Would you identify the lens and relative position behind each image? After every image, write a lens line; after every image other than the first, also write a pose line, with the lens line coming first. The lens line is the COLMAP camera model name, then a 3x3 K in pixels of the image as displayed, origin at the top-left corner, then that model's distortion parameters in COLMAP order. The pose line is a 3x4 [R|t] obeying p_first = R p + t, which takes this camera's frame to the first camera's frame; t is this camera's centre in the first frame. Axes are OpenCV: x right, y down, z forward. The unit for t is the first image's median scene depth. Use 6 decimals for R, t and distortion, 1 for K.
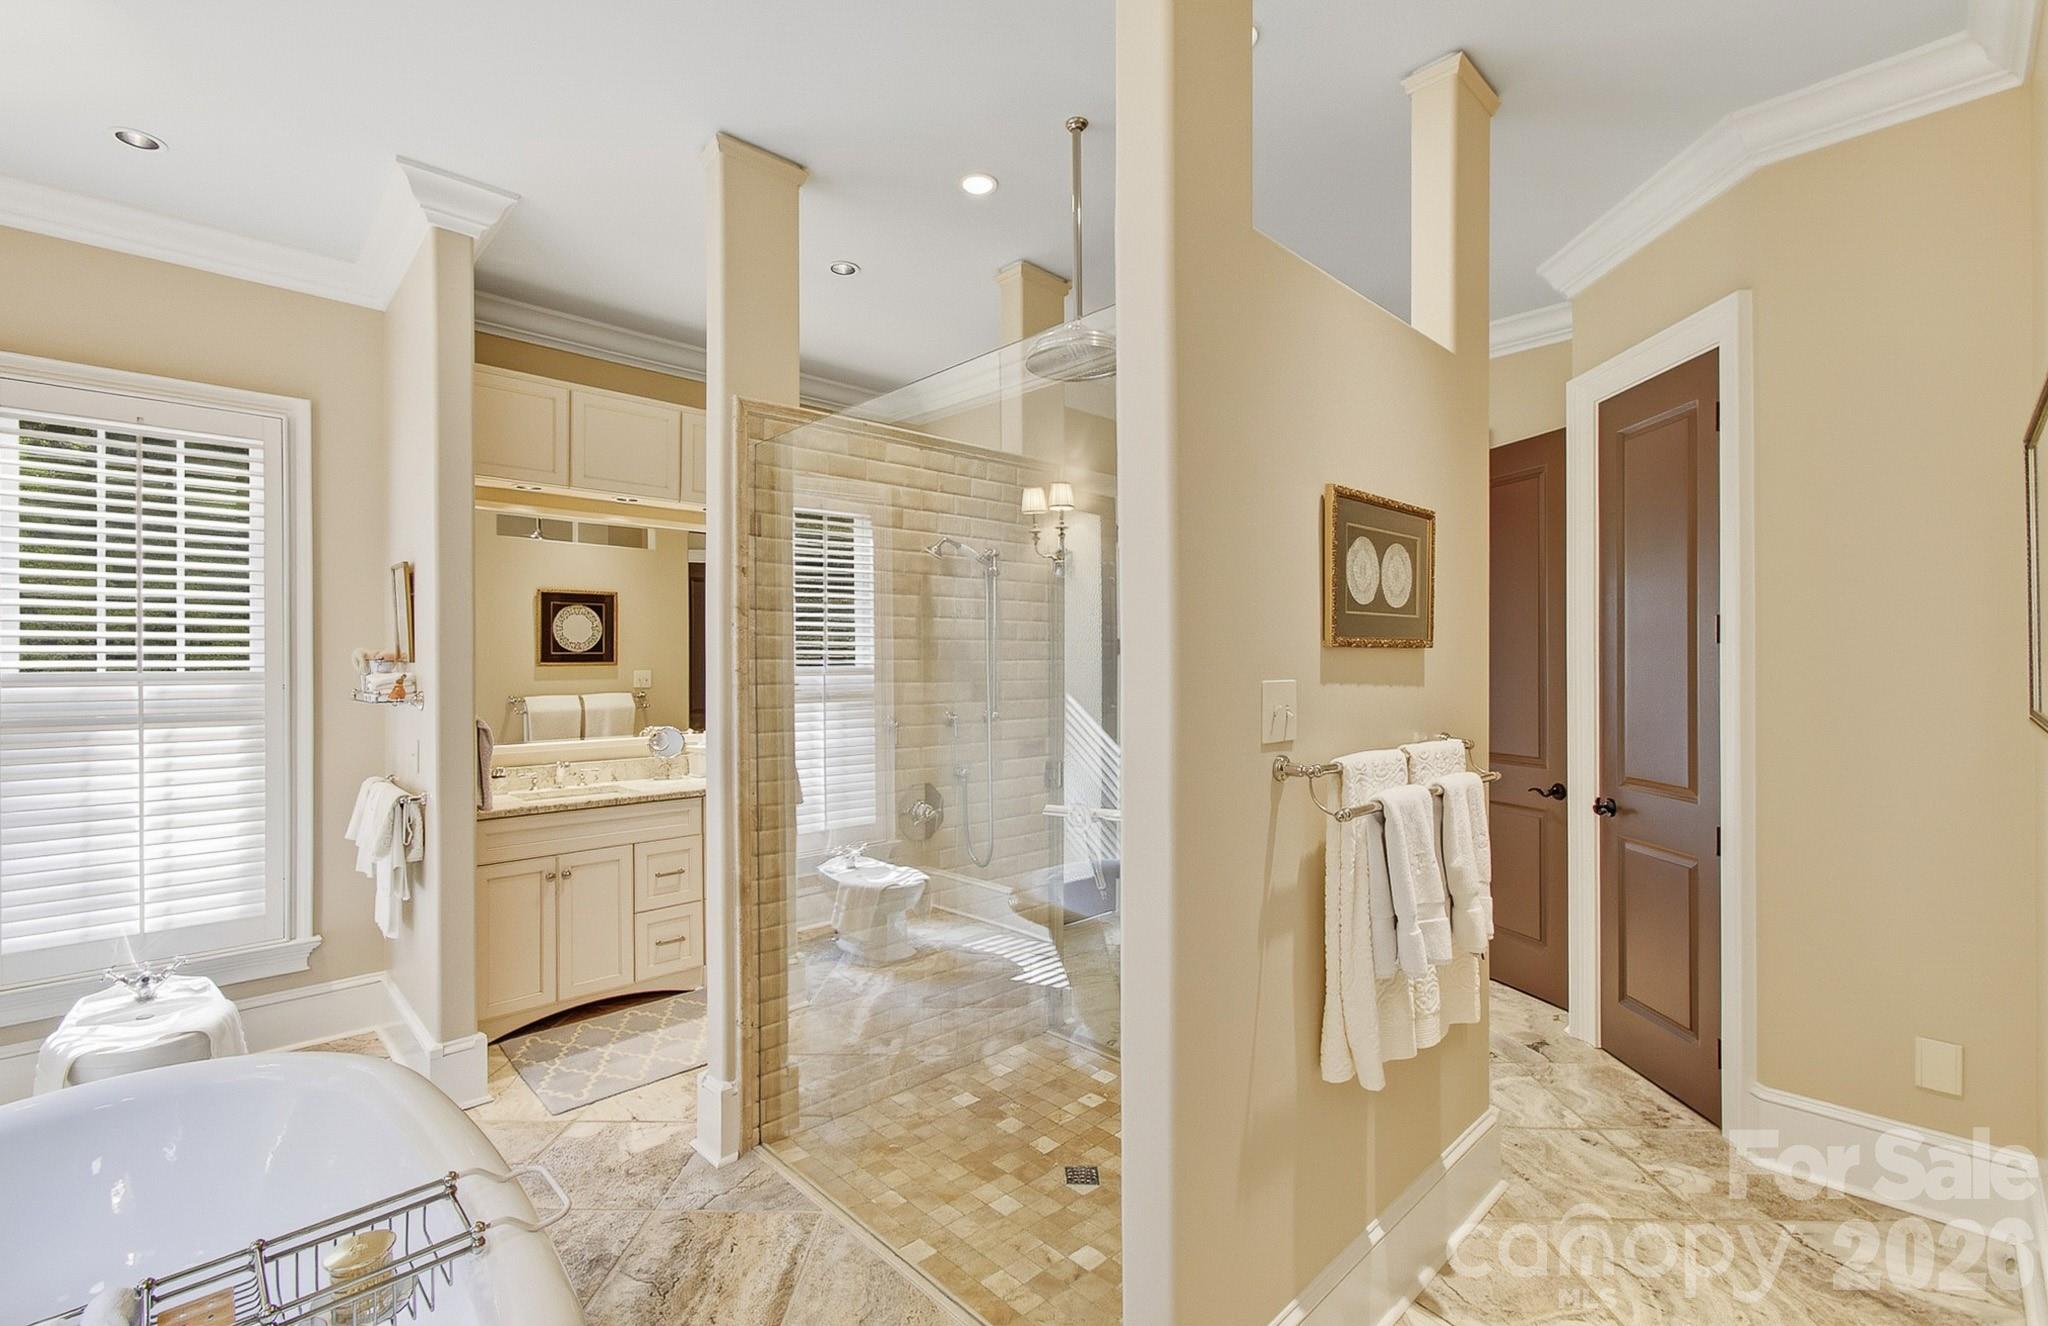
lens RADIAL K [[889.3, 0, 1017.6], [0, 889.3, 669.2], [0, 0, 1]] dist [-0.001575, -0.000131]
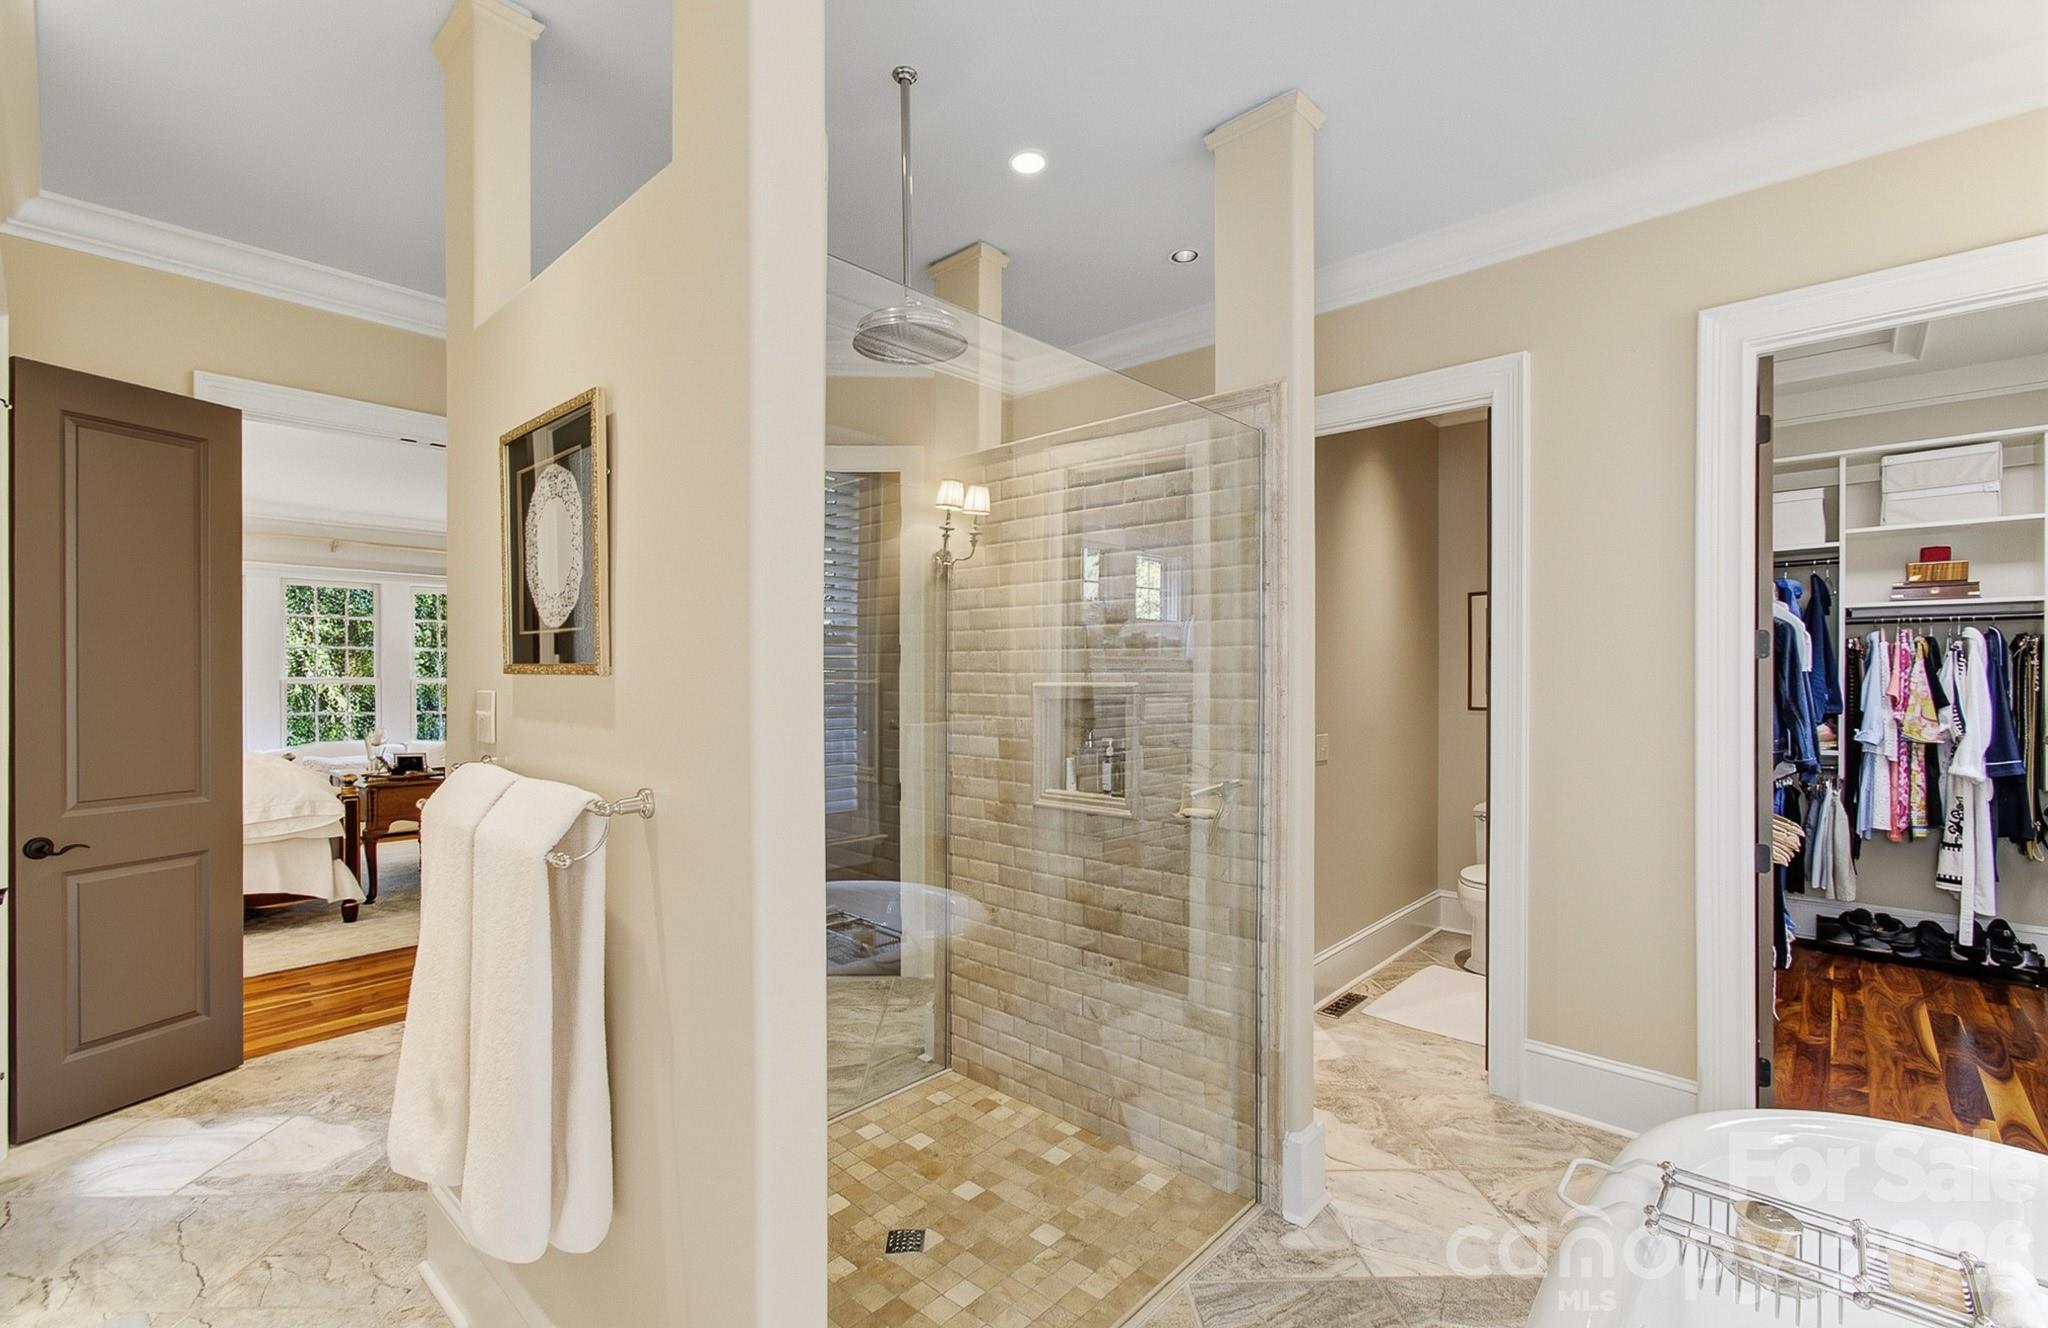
lens RADIAL K [[889.3, 0, 1017.6], [0, 889.3, 670.2], [0, 0, 1]] dist [-0.001575, -0.000131]
pose [[-0.052203, 0.009128, 0.998595, -0.877662], [-0.000021, 0.999958, -0.009142, -0.003038], [-0.998637, -0.000498, -0.052200, 0.970288]]
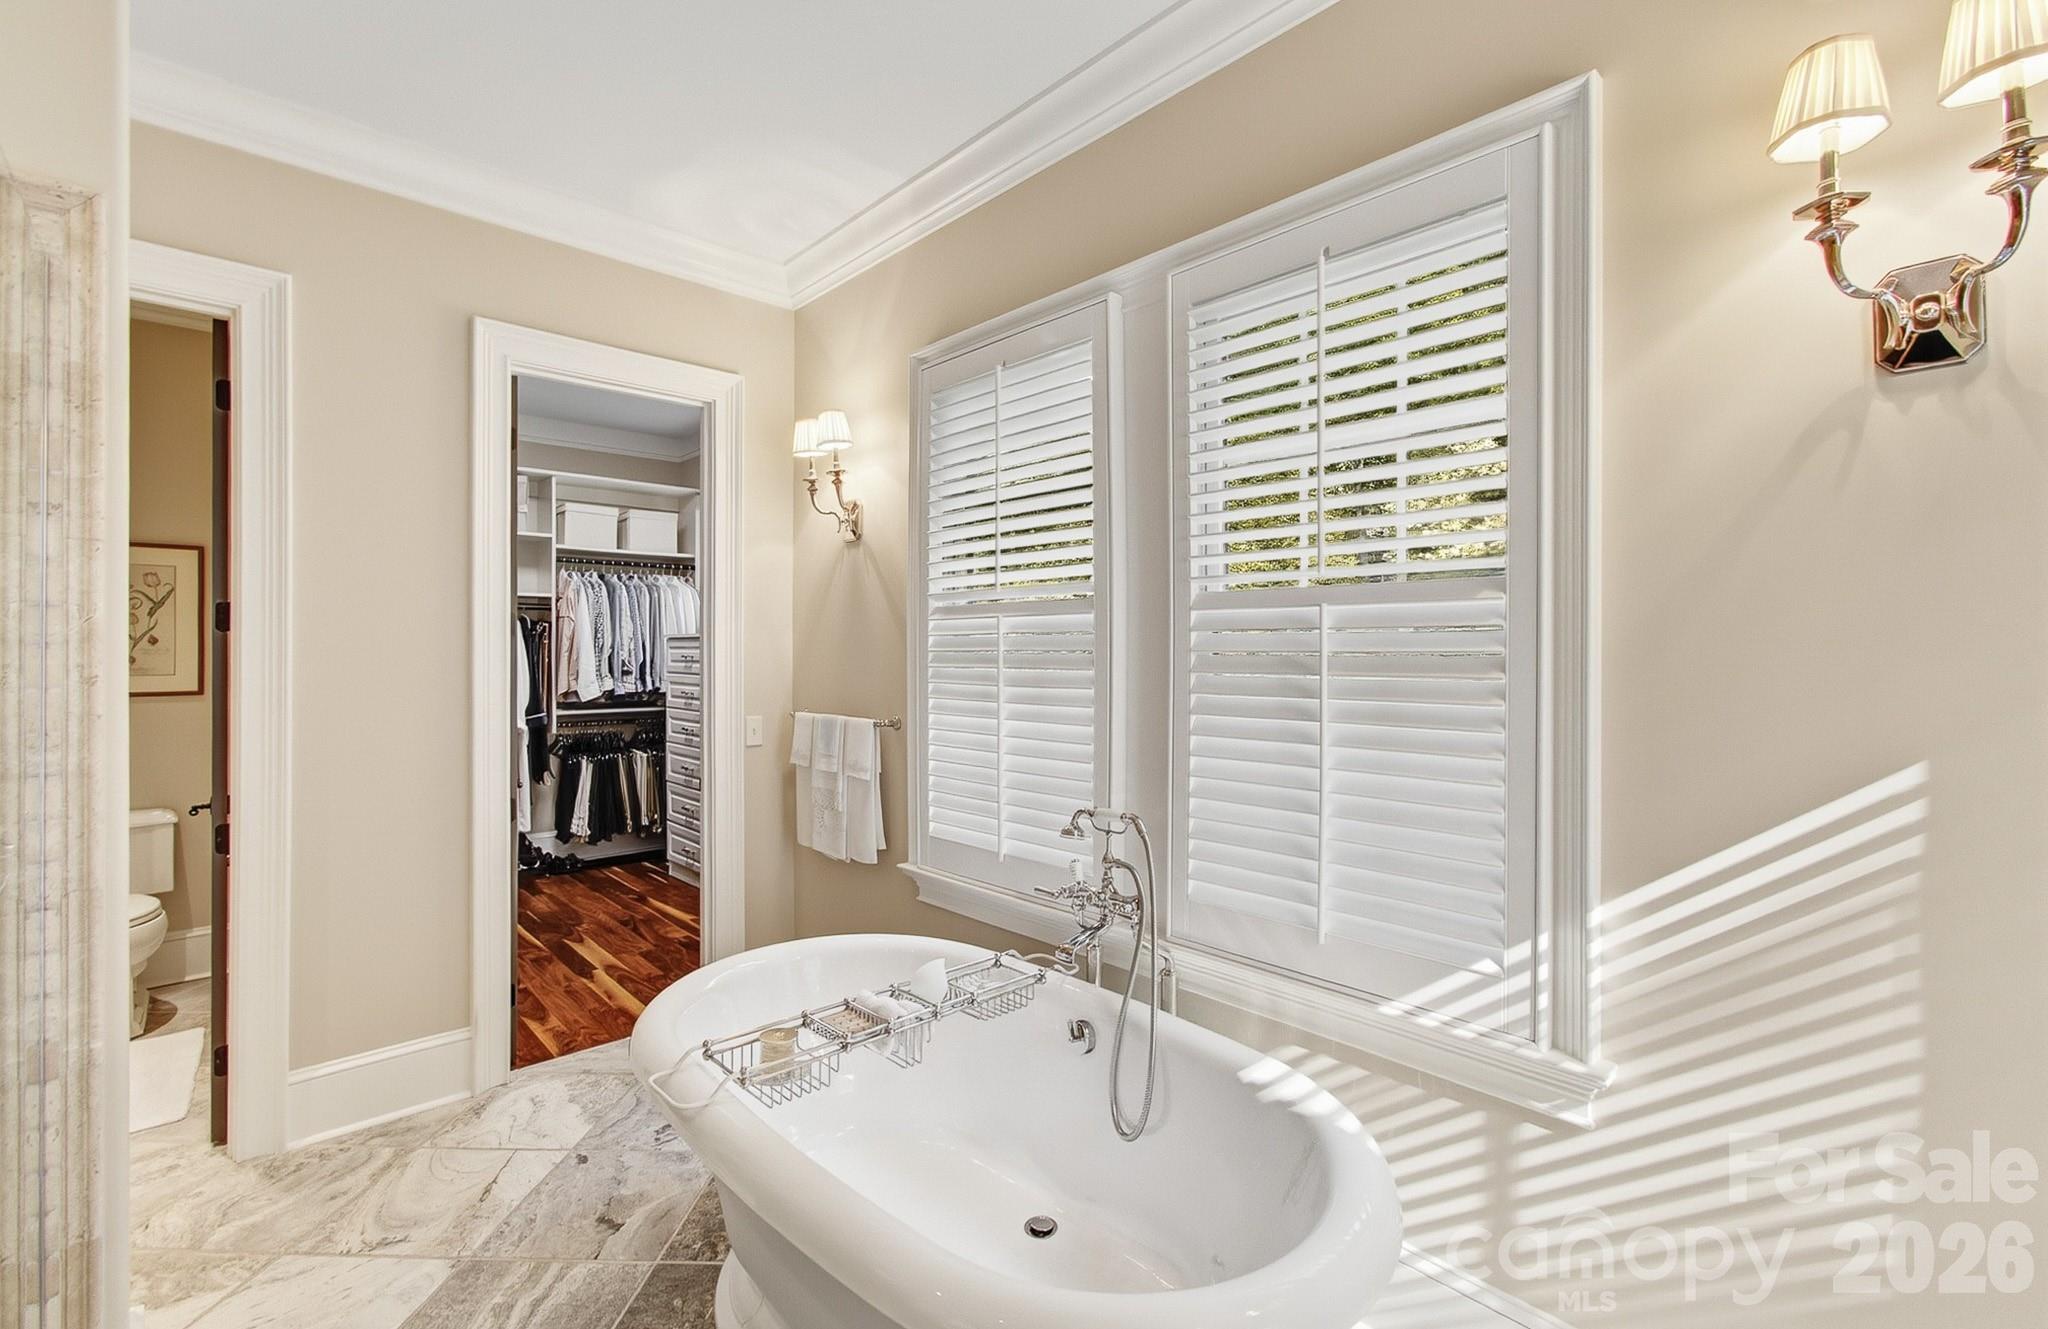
lens RADIAL K [[889.3, 0, 1017.6], [0, 889.3, 670.7], [0, 0, 1]] dist [-0.001575, -0.000131]
pose [[-0.999958, -0.001644, 0.009050, -0.598032], [-0.001433, 0.999729, 0.023242, -0.012641], [-0.009086, 0.023228, -0.999689, 1.222273]]
